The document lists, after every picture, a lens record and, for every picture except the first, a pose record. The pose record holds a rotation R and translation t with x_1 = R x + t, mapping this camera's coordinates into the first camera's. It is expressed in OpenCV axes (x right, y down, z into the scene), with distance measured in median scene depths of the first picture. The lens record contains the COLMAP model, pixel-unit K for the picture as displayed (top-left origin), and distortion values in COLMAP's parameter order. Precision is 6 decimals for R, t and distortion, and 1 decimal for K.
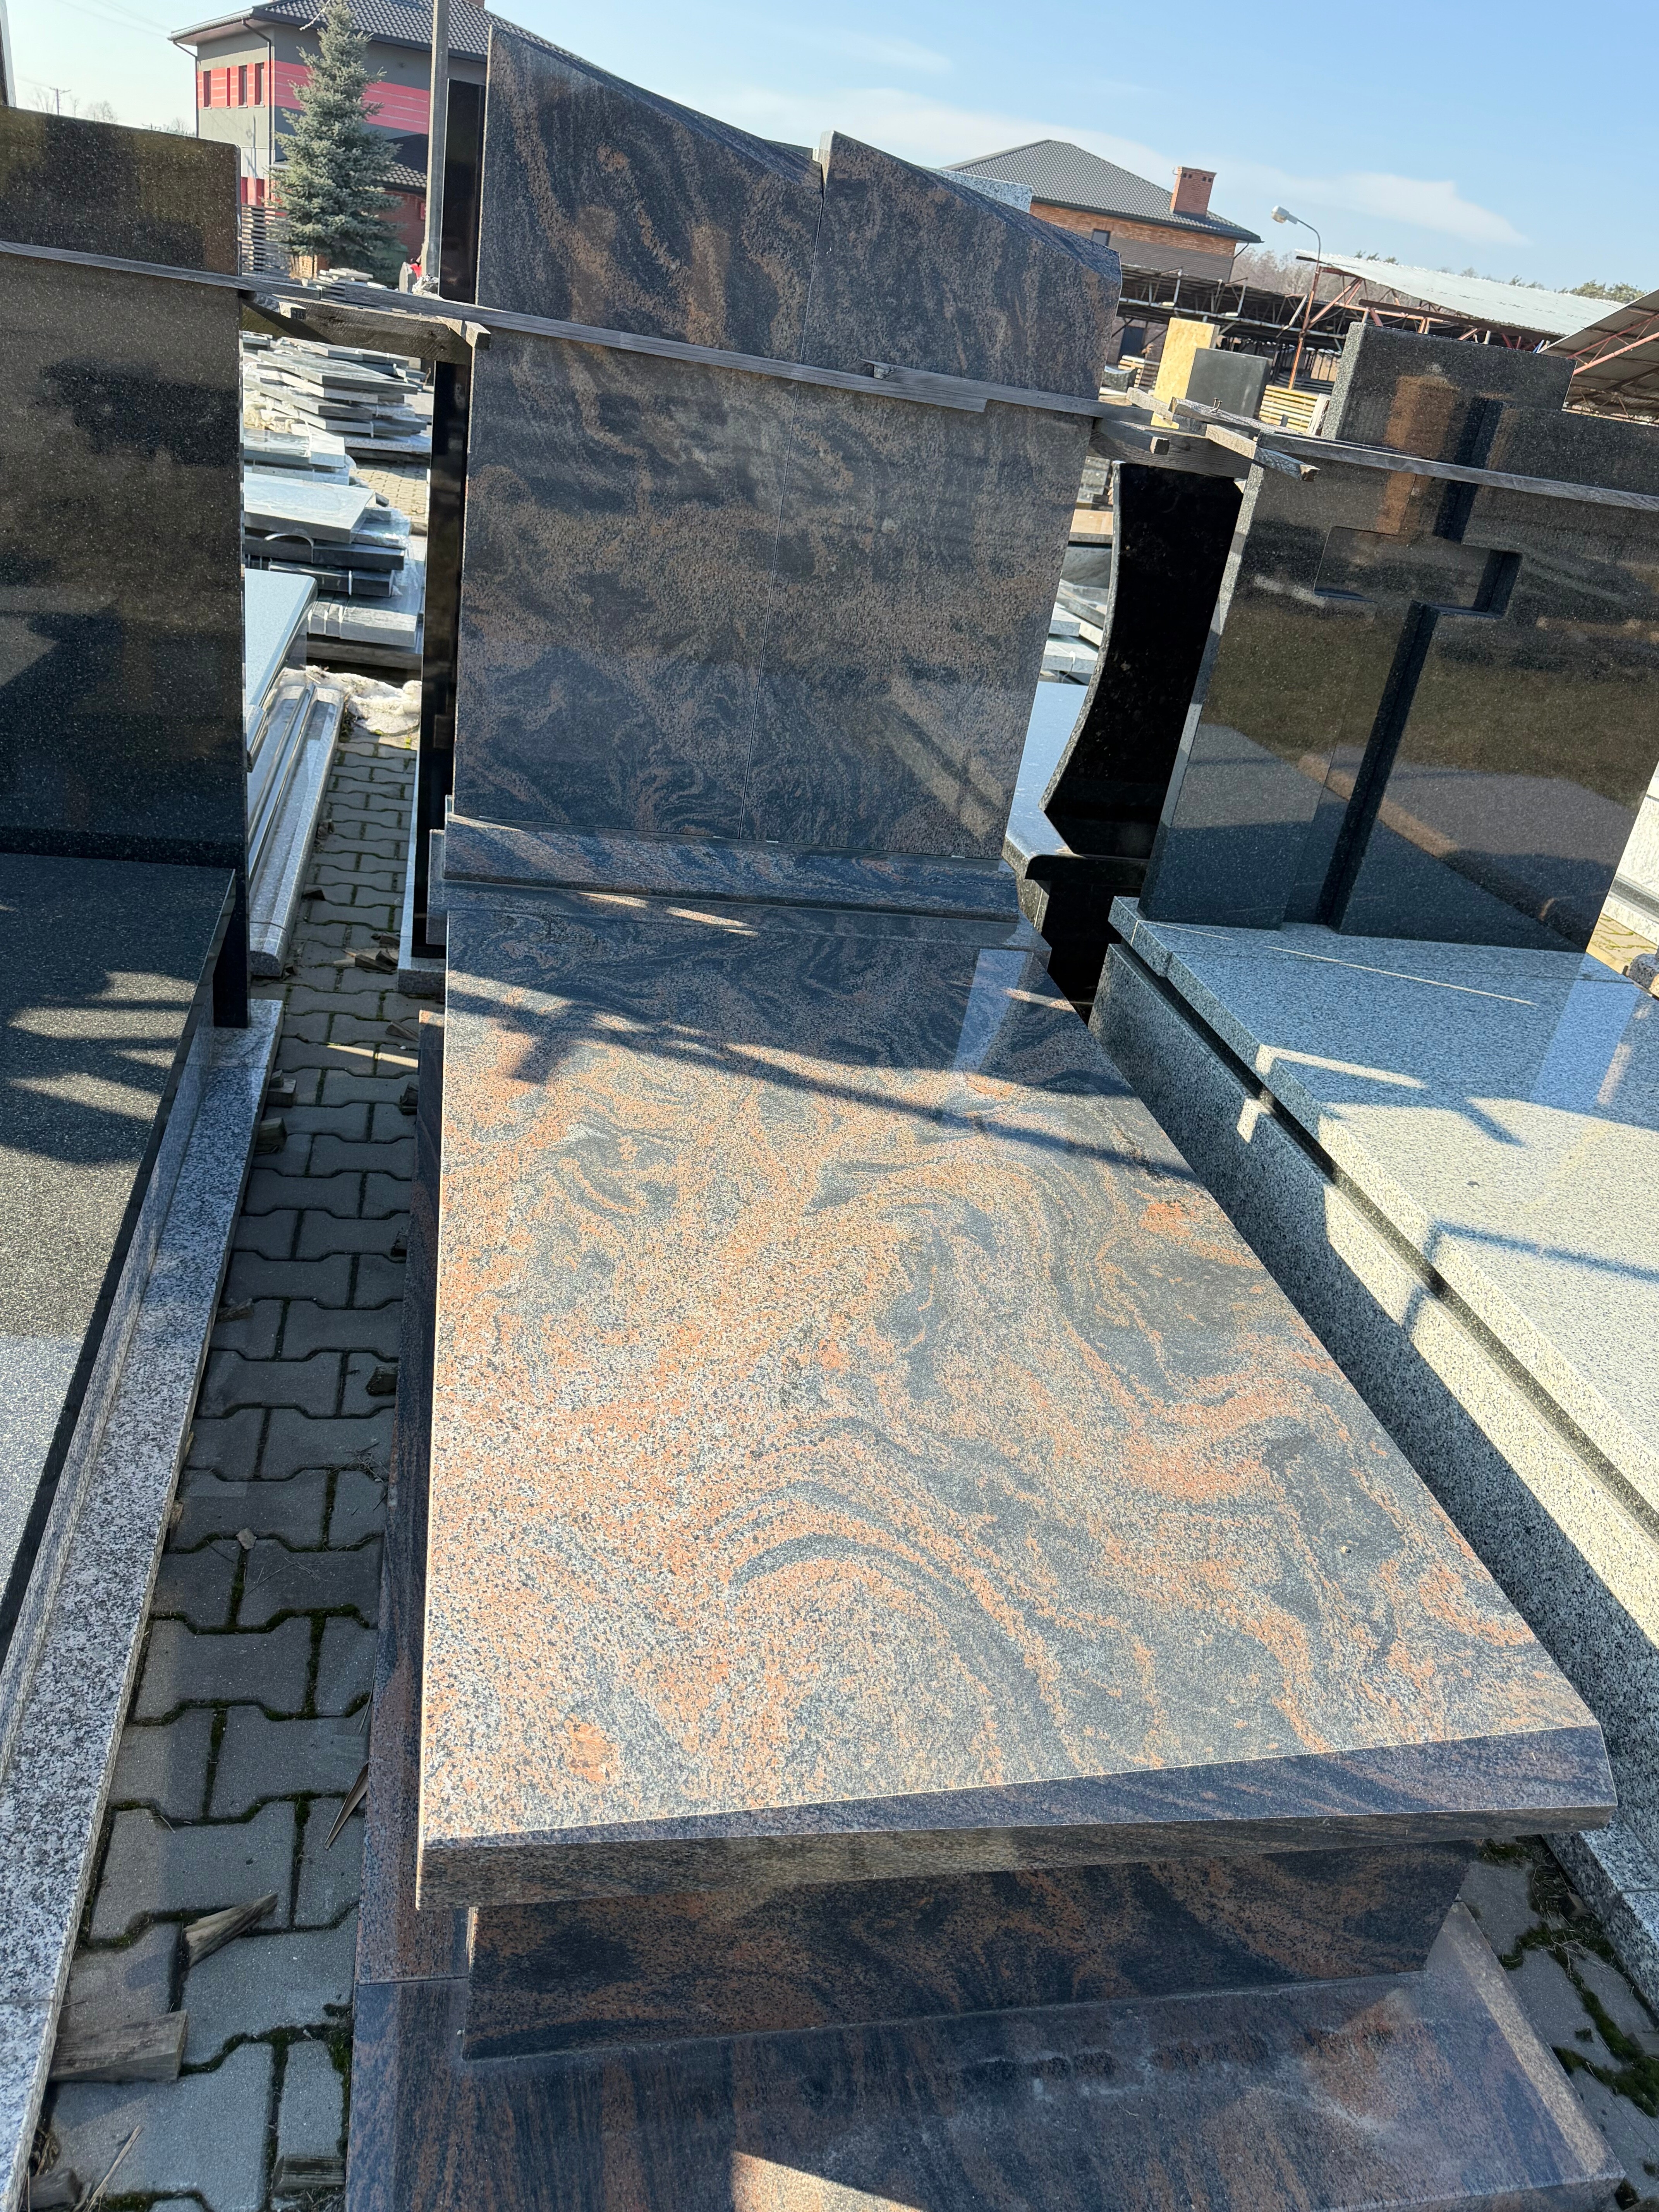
lens RADIAL K [[1630.7, 0, 829.5], [0, 1630.7, 1106.0], [0, 0, 1]] dist [0.048267, -0.058246]
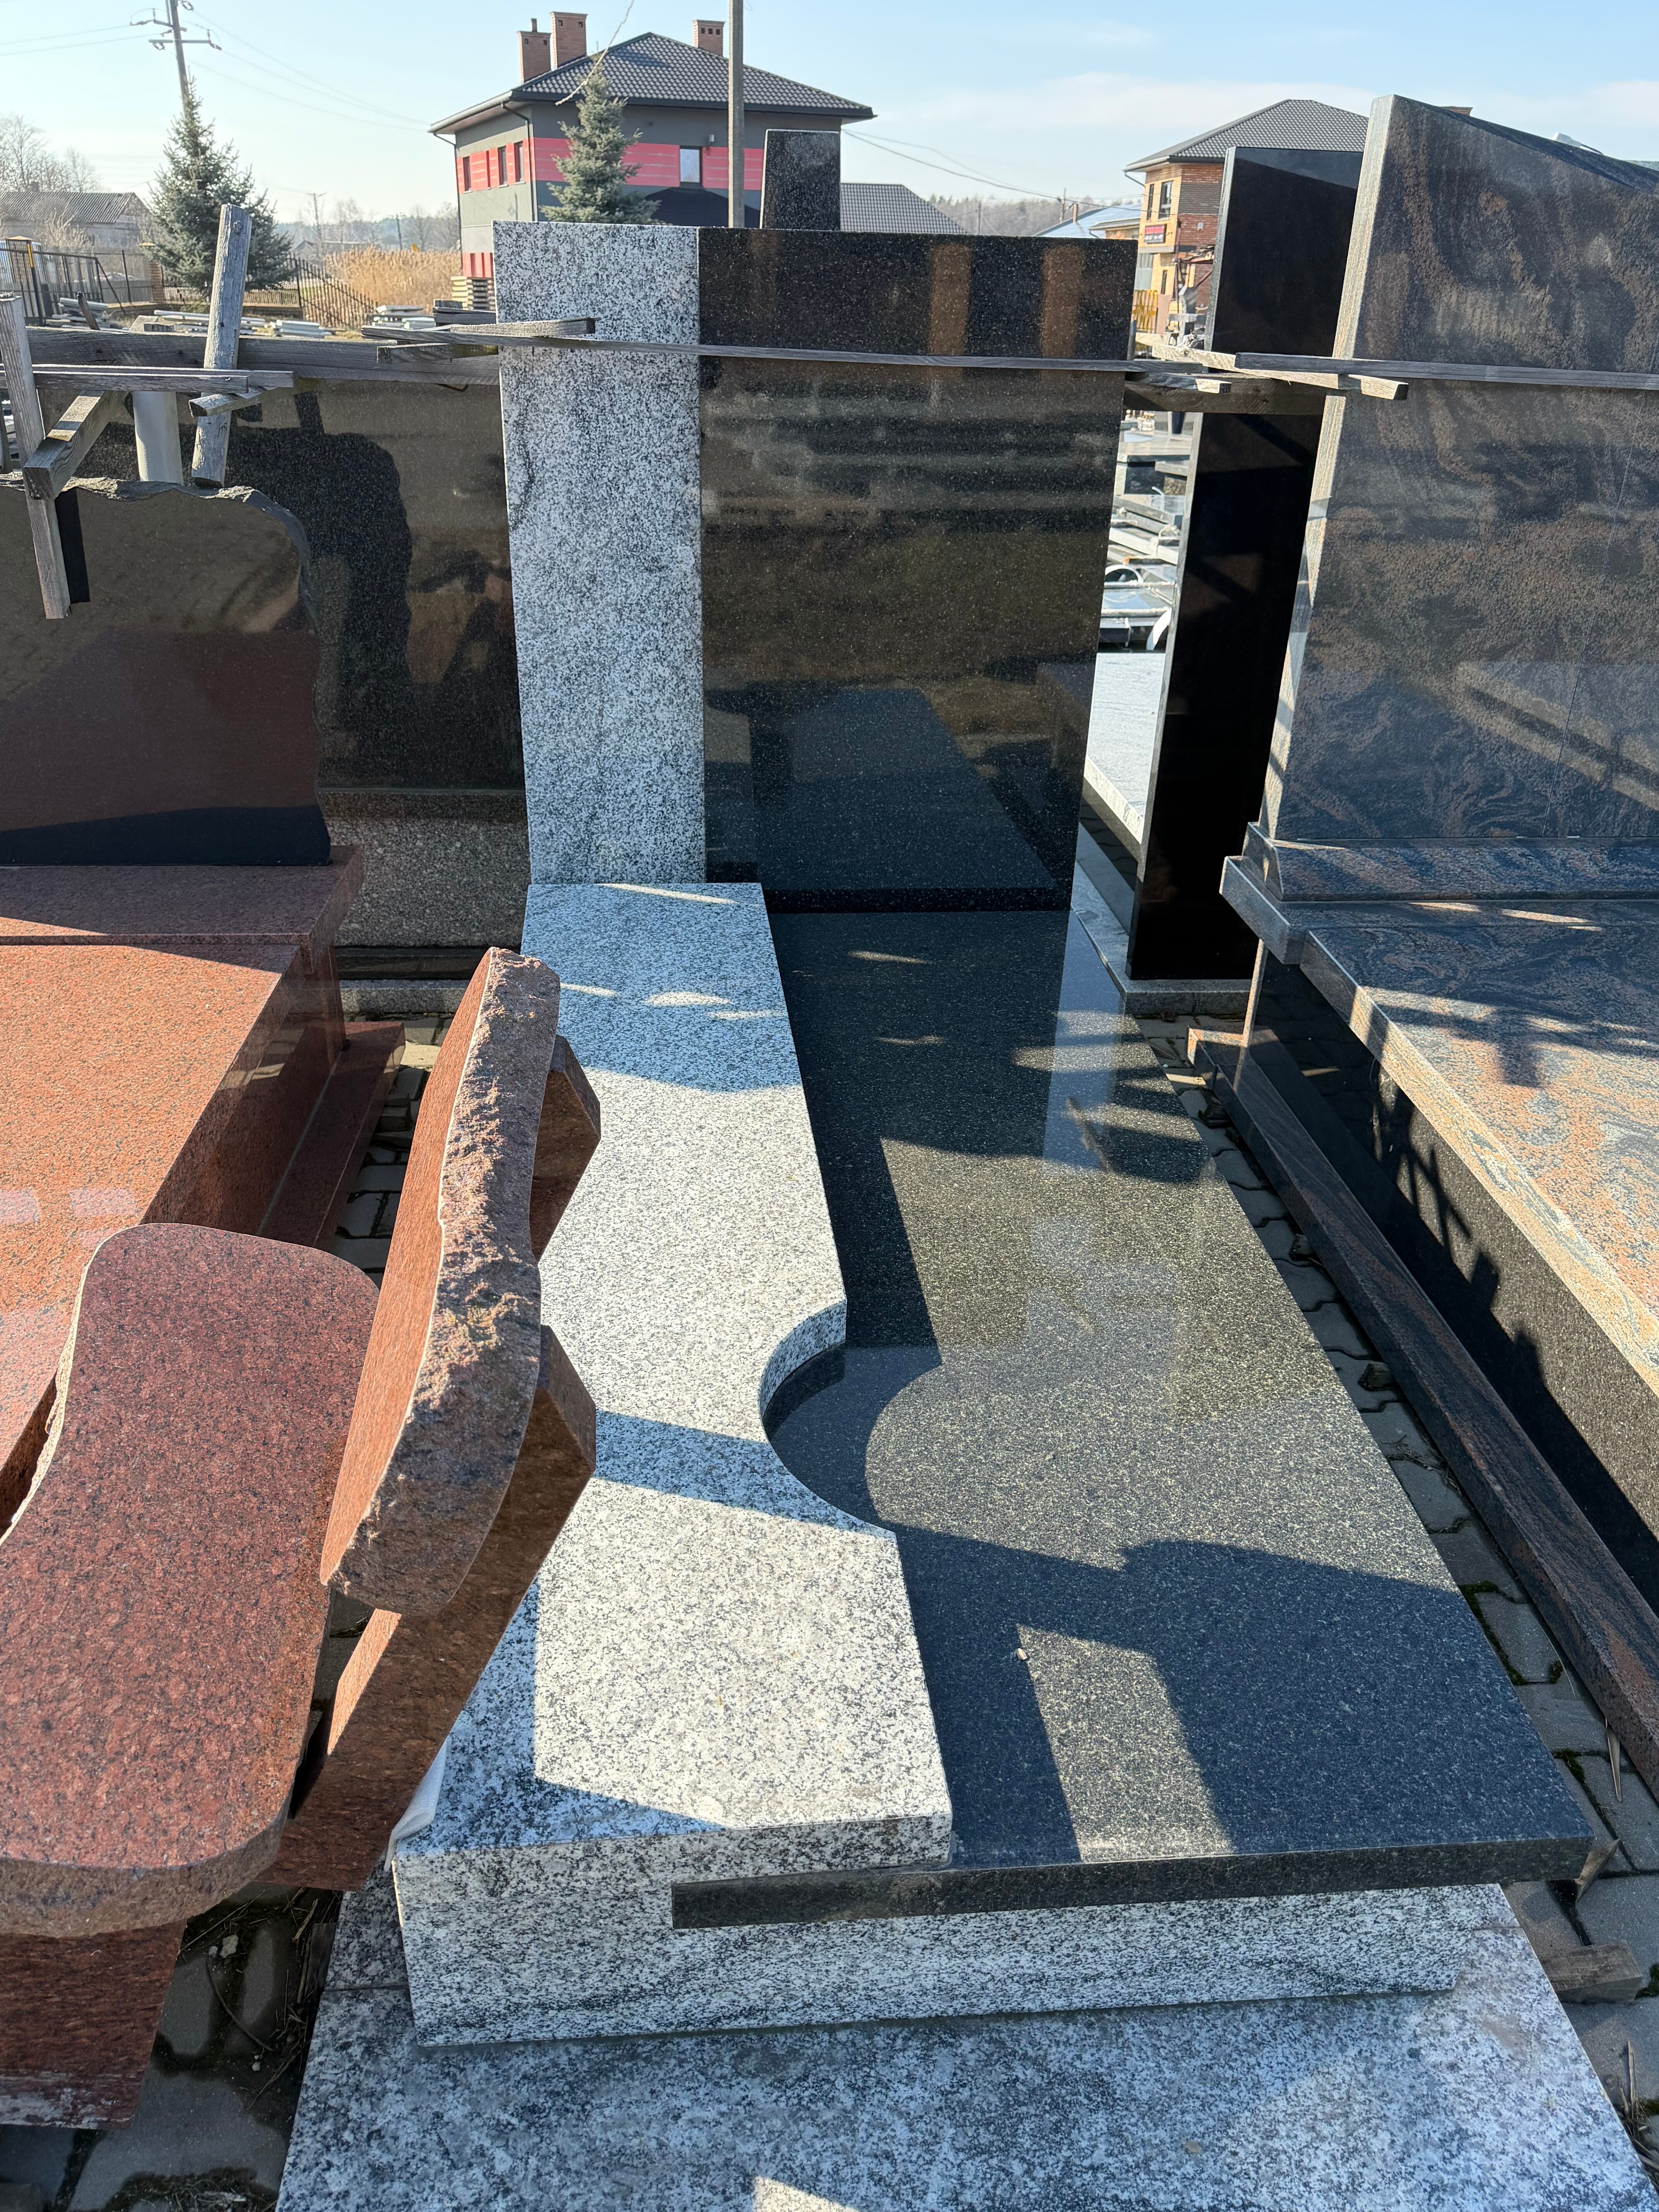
lens RADIAL K [[1627.2, 0, 826.3], [0, 1627.2, 1121.9], [0, 0, 1]] dist [-0.005114, 0.001582]
pose [[0.987400, -0.063470, -0.144957, -0.384789], [0.065075, 0.997860, 0.006353, -0.022453], [0.144244, -0.015706, 0.989418, -0.081700]]
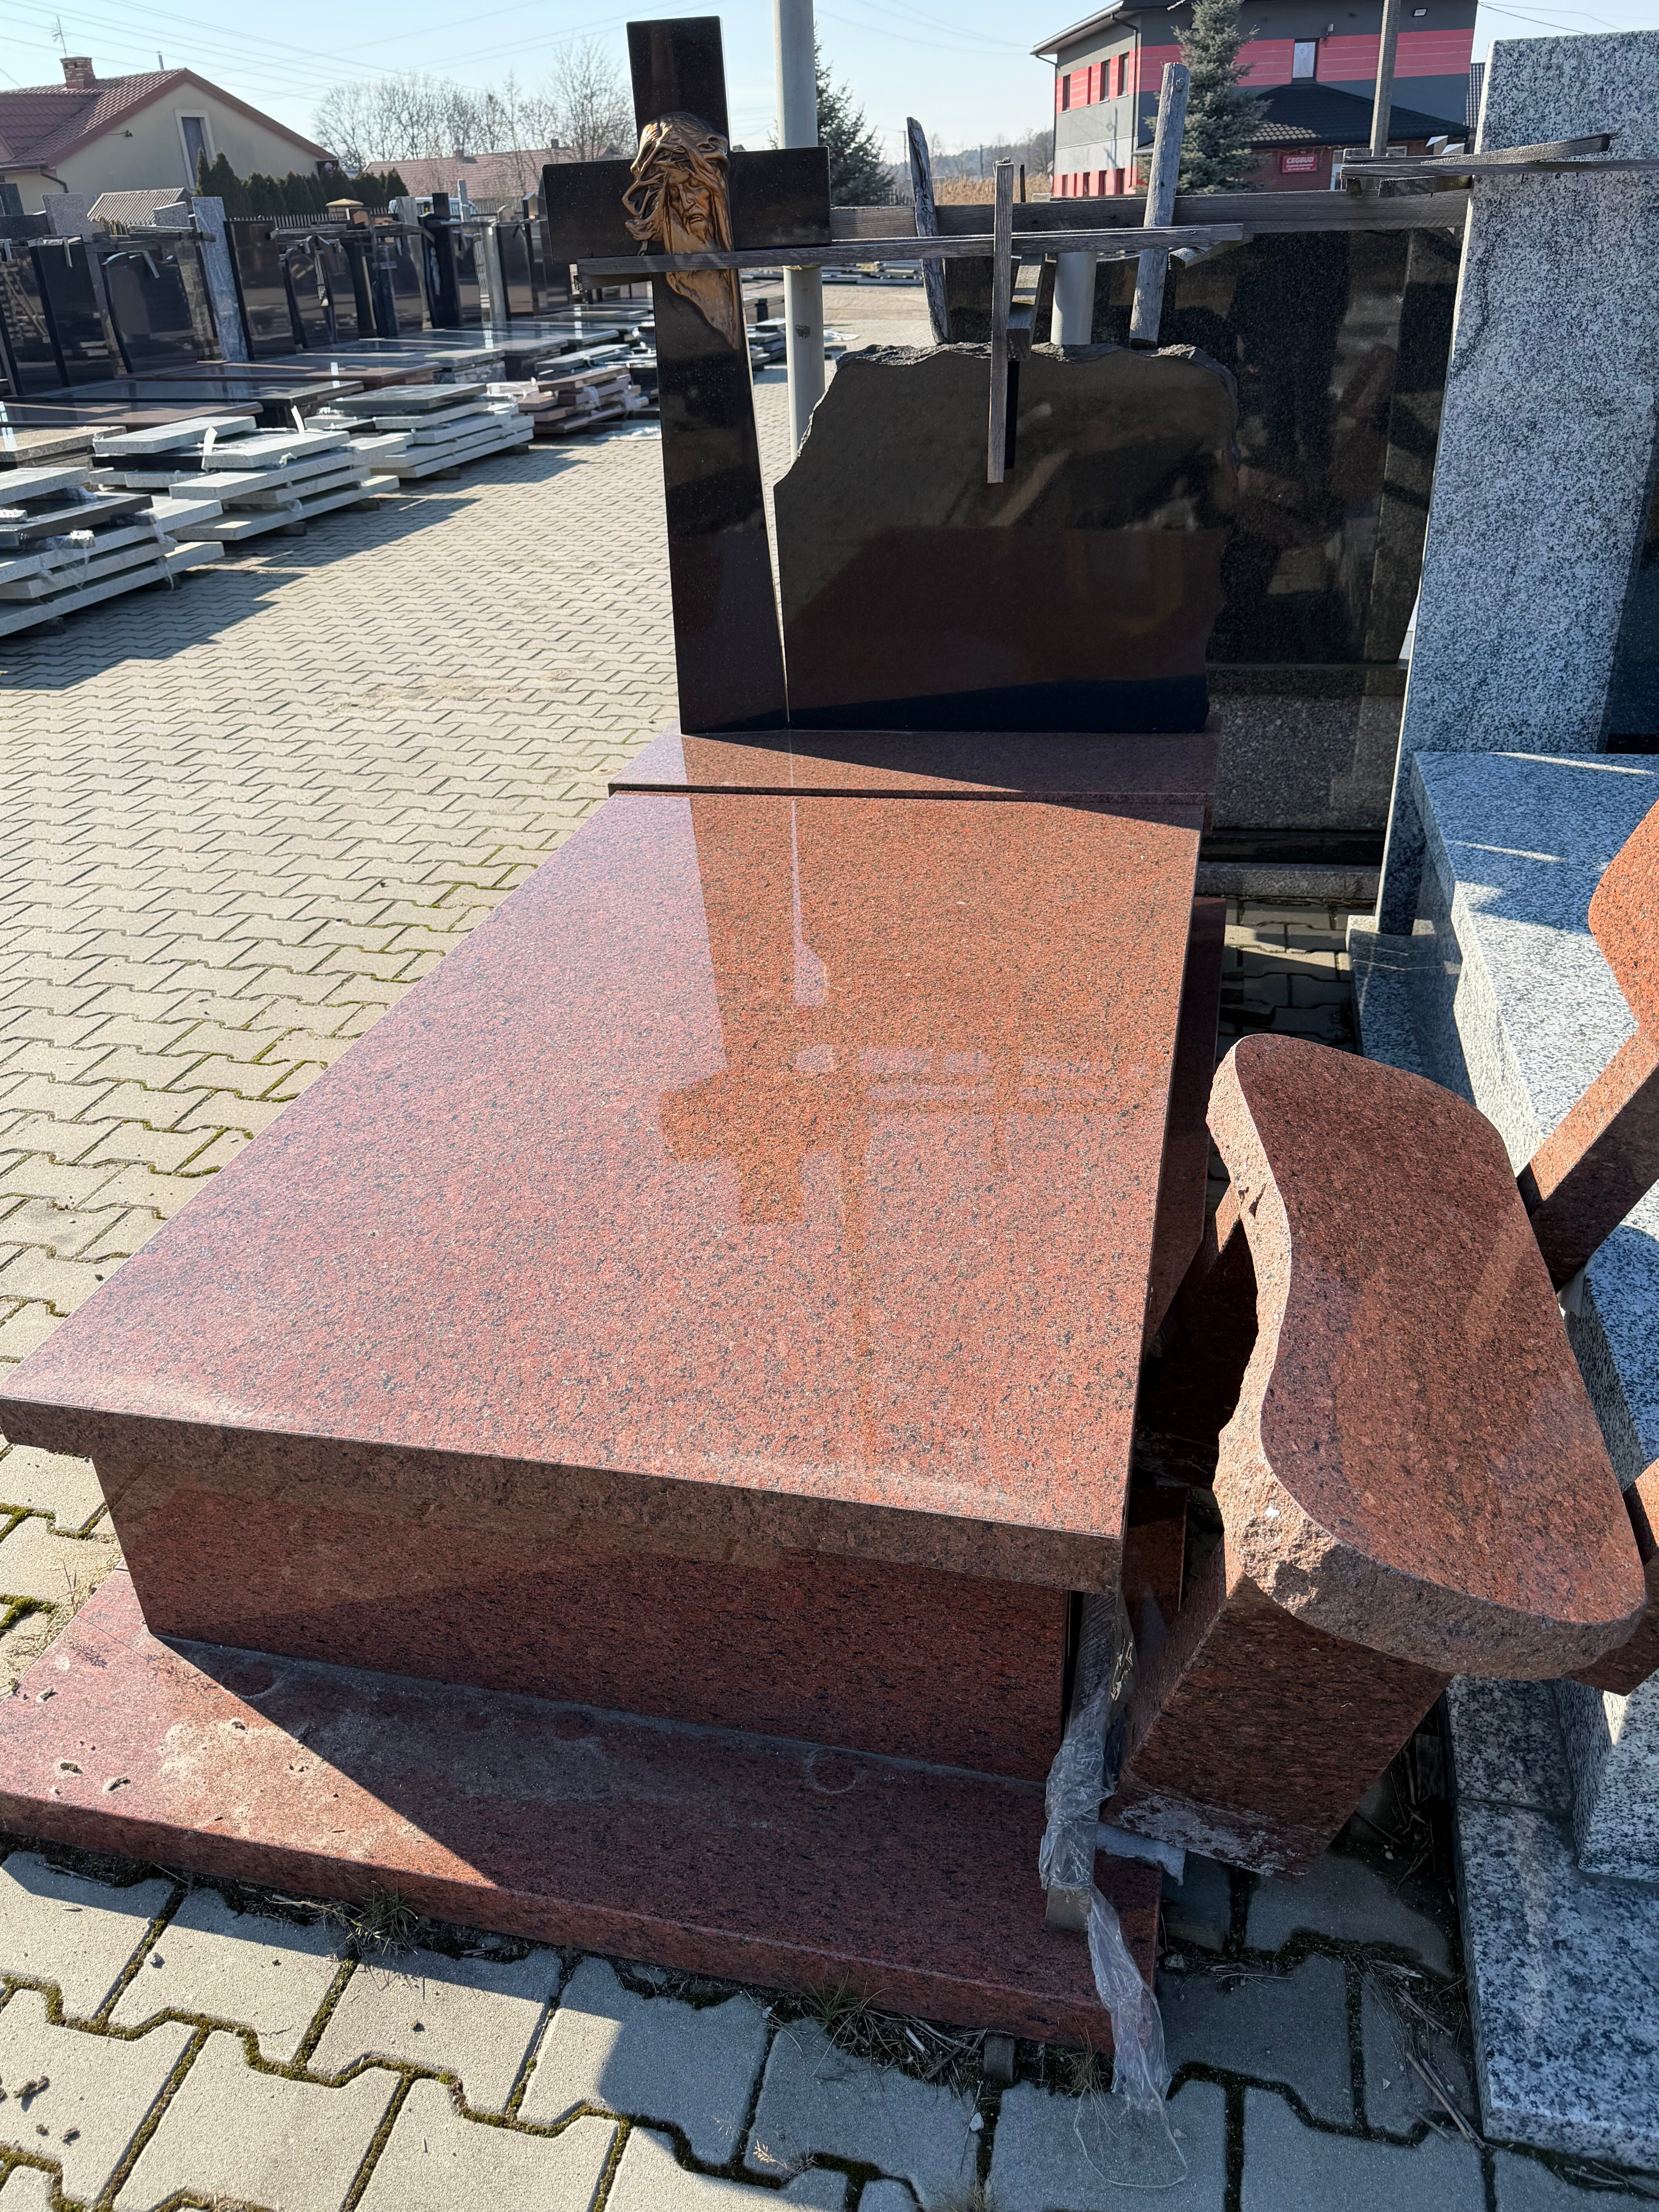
lens RADIAL K [[1615.8, 0, 829.5], [0, 1615.8, 1106.0], [0, 0, 1]] dist [0.008711, -0.003365]
pose [[0.904625, 0.019608, -0.425758, -0.623610], [-0.008633, 0.999579, 0.027692, 0.017872], [0.426122, -0.021376, 0.904413, -0.152261]]
